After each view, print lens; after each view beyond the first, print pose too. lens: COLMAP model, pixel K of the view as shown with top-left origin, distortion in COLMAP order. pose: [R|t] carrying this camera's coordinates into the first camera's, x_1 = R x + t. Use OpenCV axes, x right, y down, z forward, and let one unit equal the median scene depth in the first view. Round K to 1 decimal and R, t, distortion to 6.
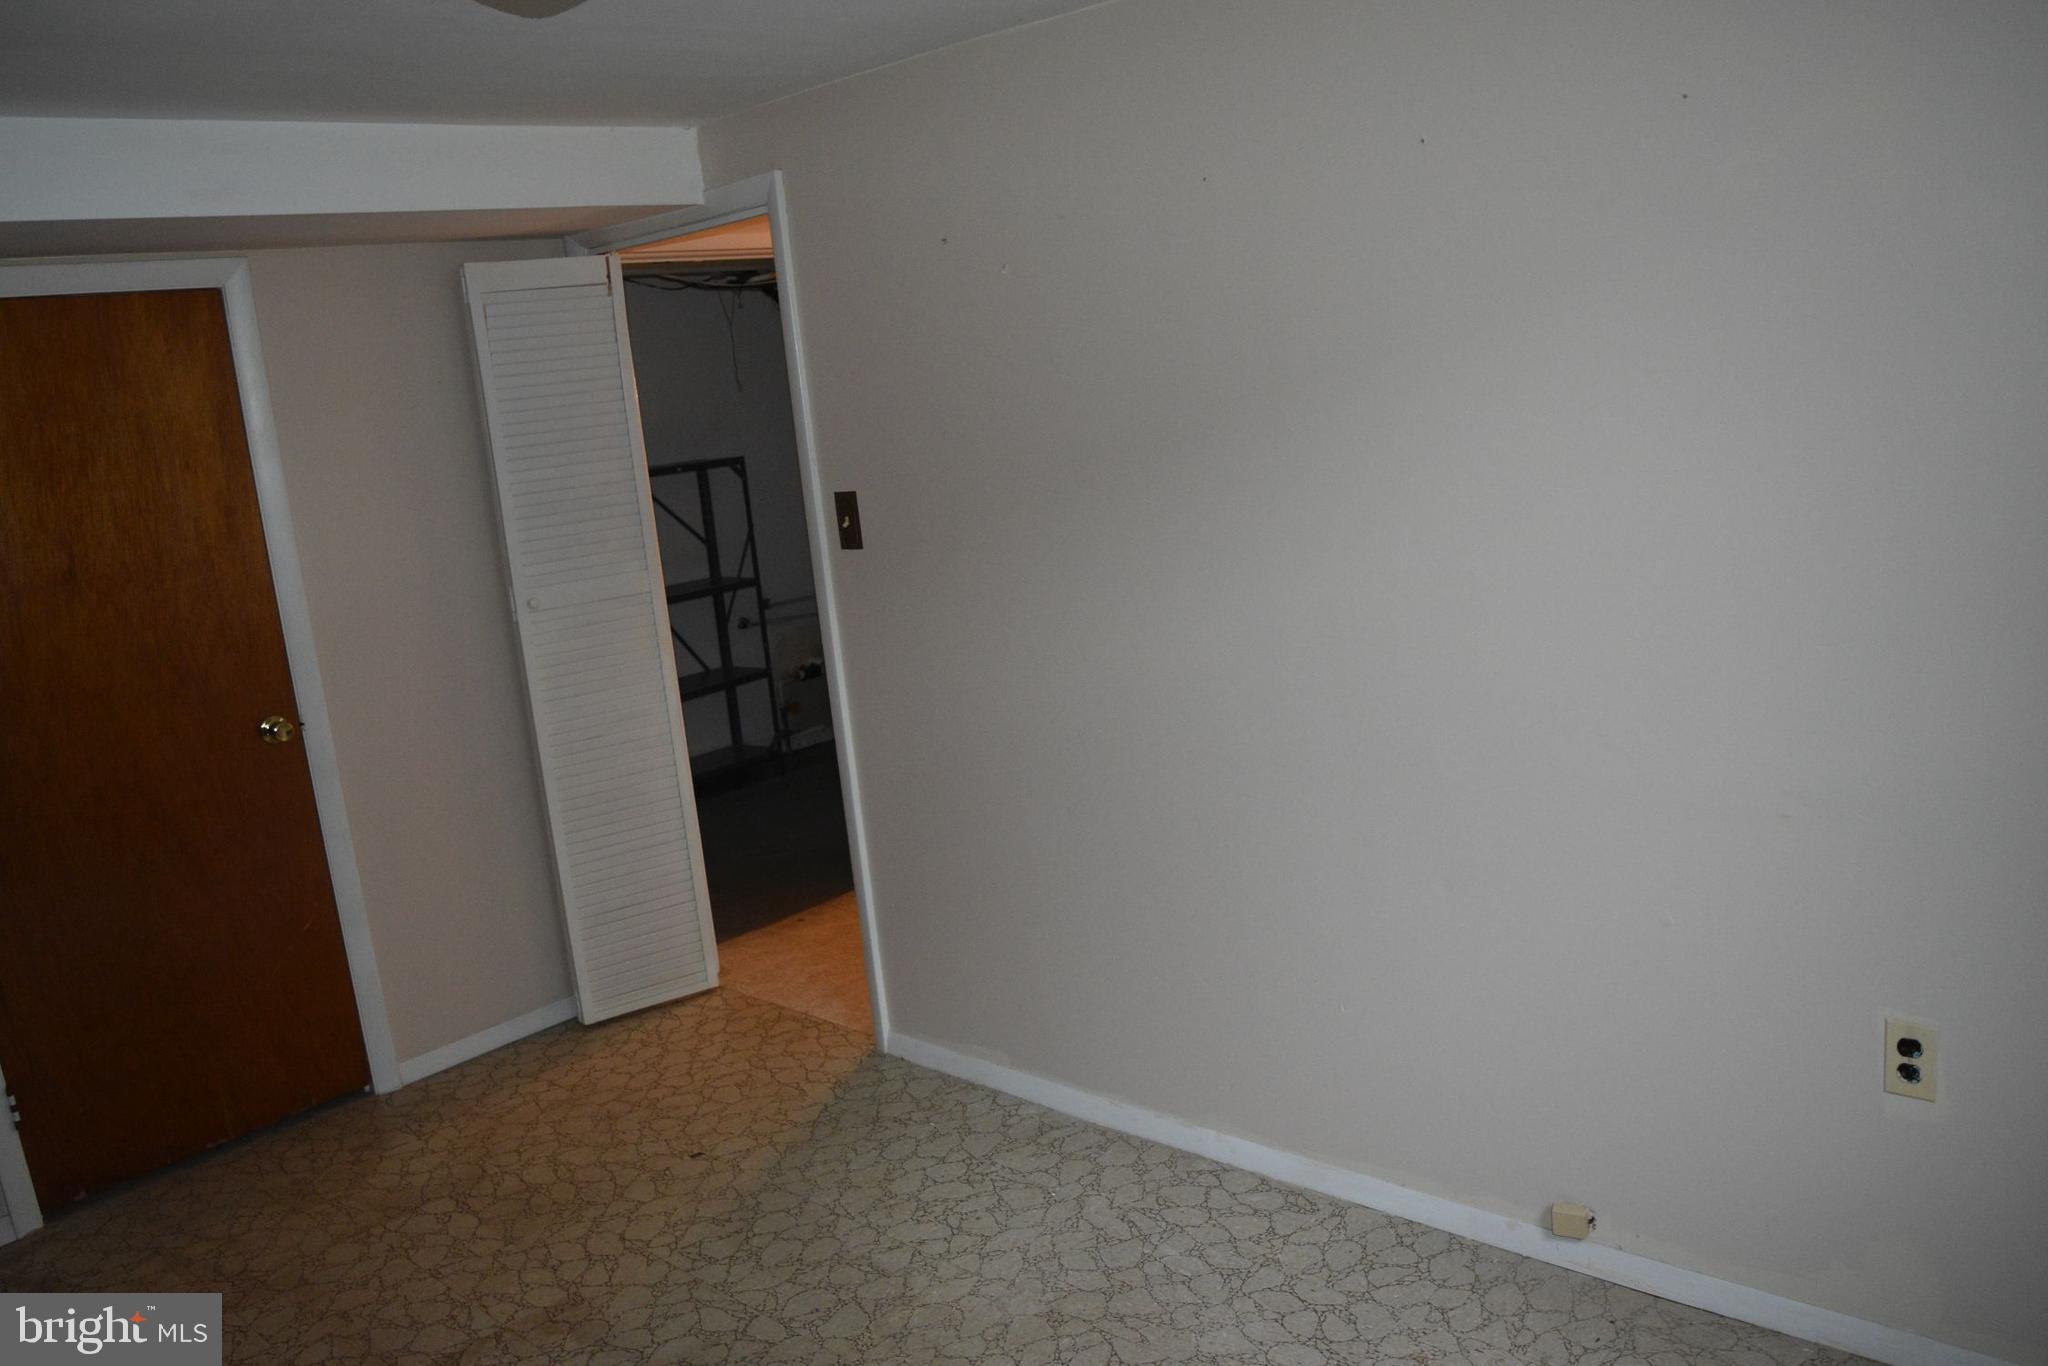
lens RADIAL K [[1613.6, 0, 1026.2], [0, 1613.6, 674.3], [0, 0, 1]] dist [-0.097909, 0.022188]
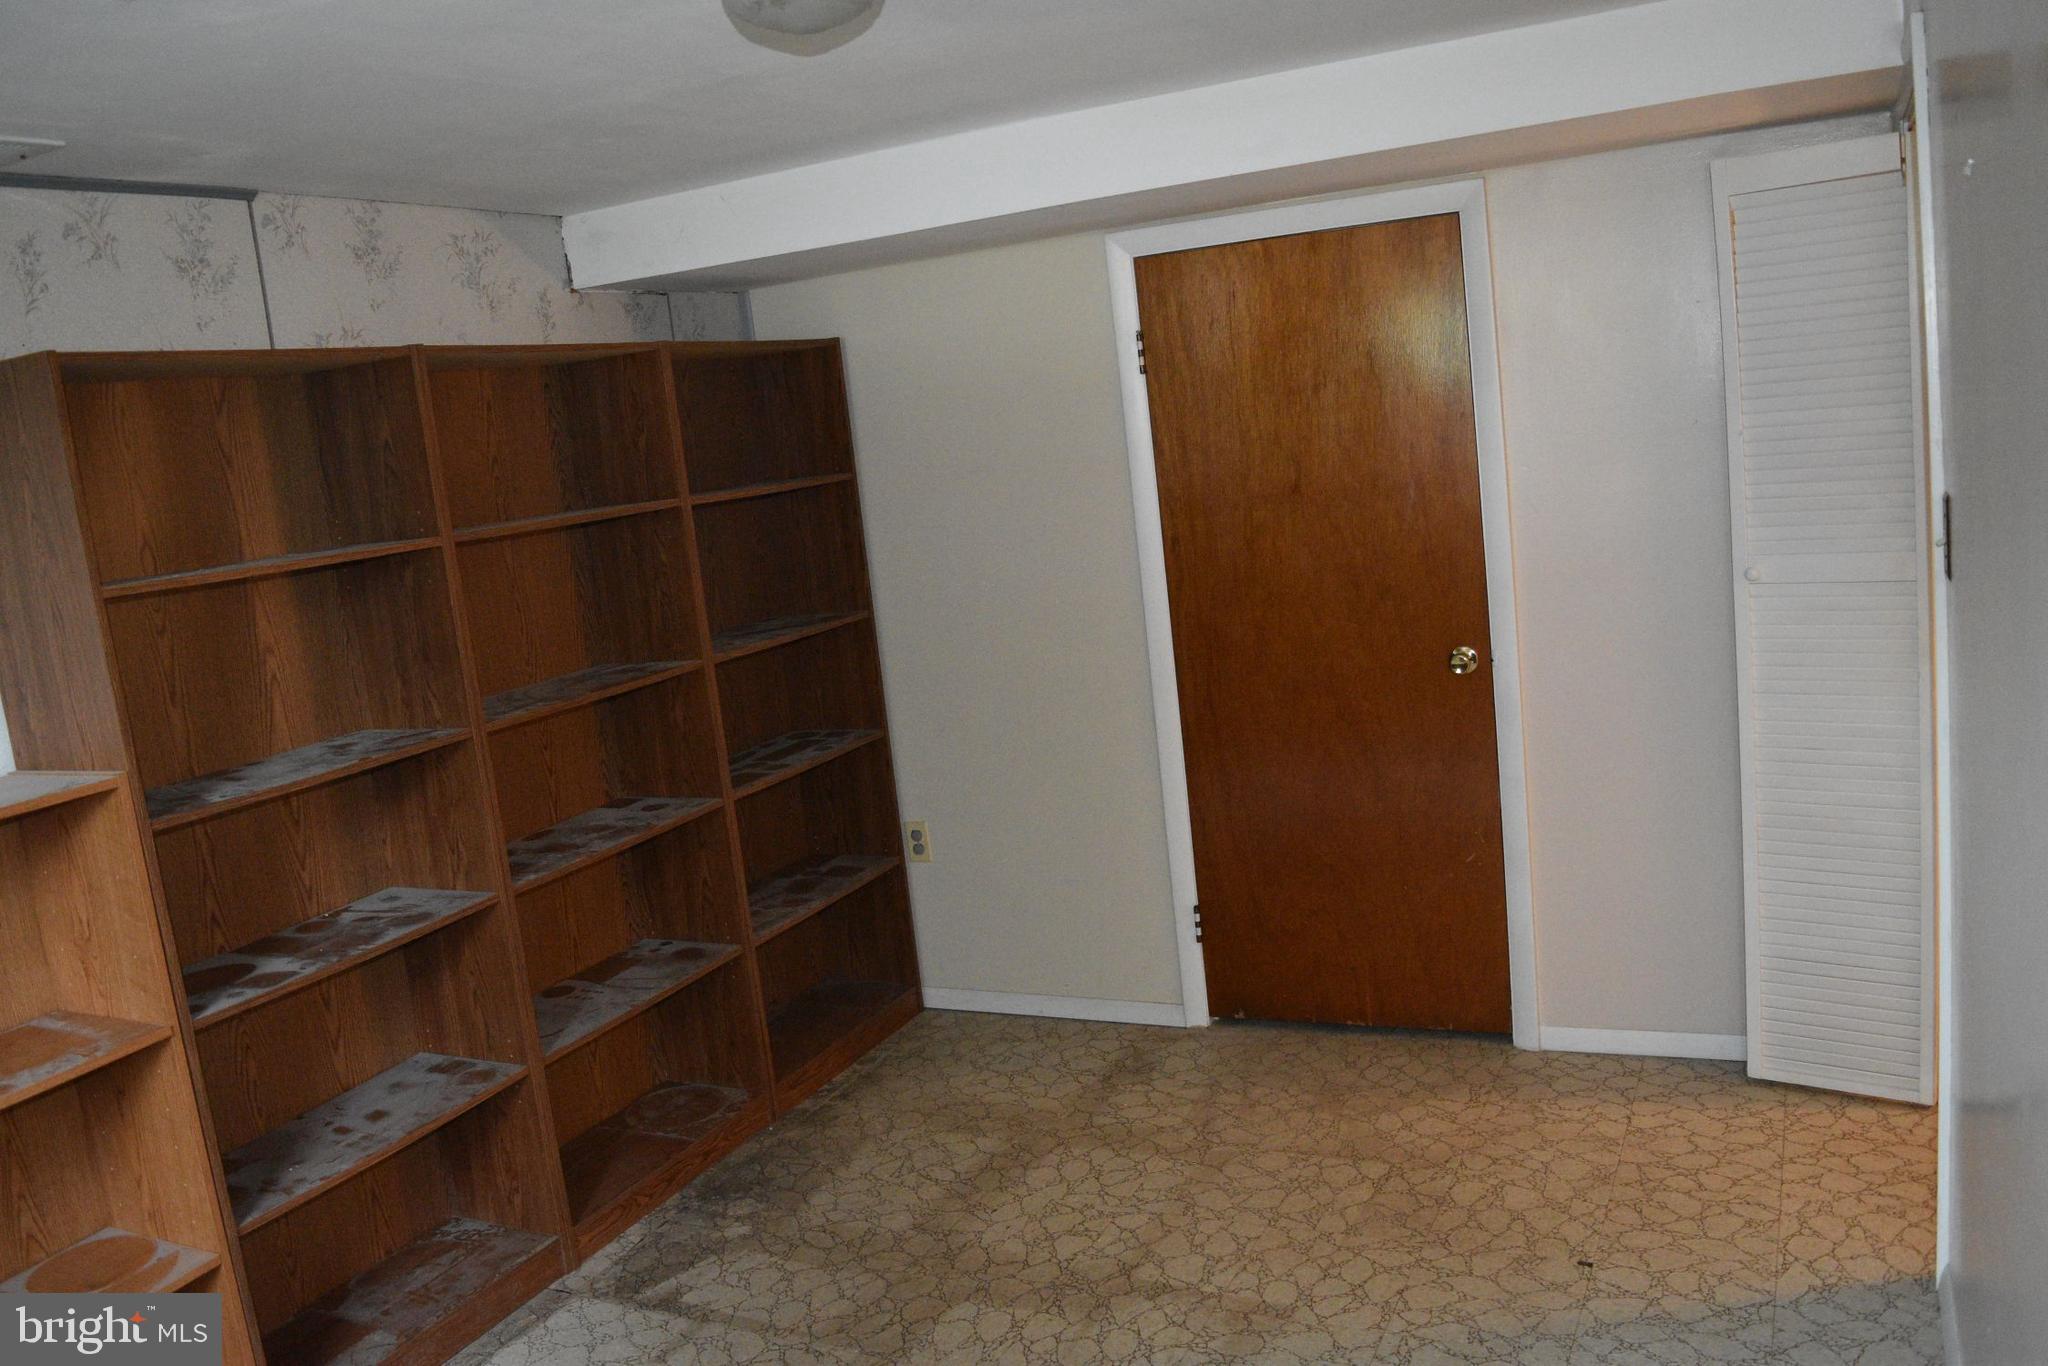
lens RADIAL K [[1613.6, 0, 1028.6], [0, 1613.6, 693.9], [0, 0, 1]] dist [-0.097909, 0.022188]
pose [[0.298465, 0.226099, -0.927253, 0.386251], [-0.101426, 0.973547, 0.204740, -0.124038], [0.949016, 0.032940, 0.313503, 0.427425]]
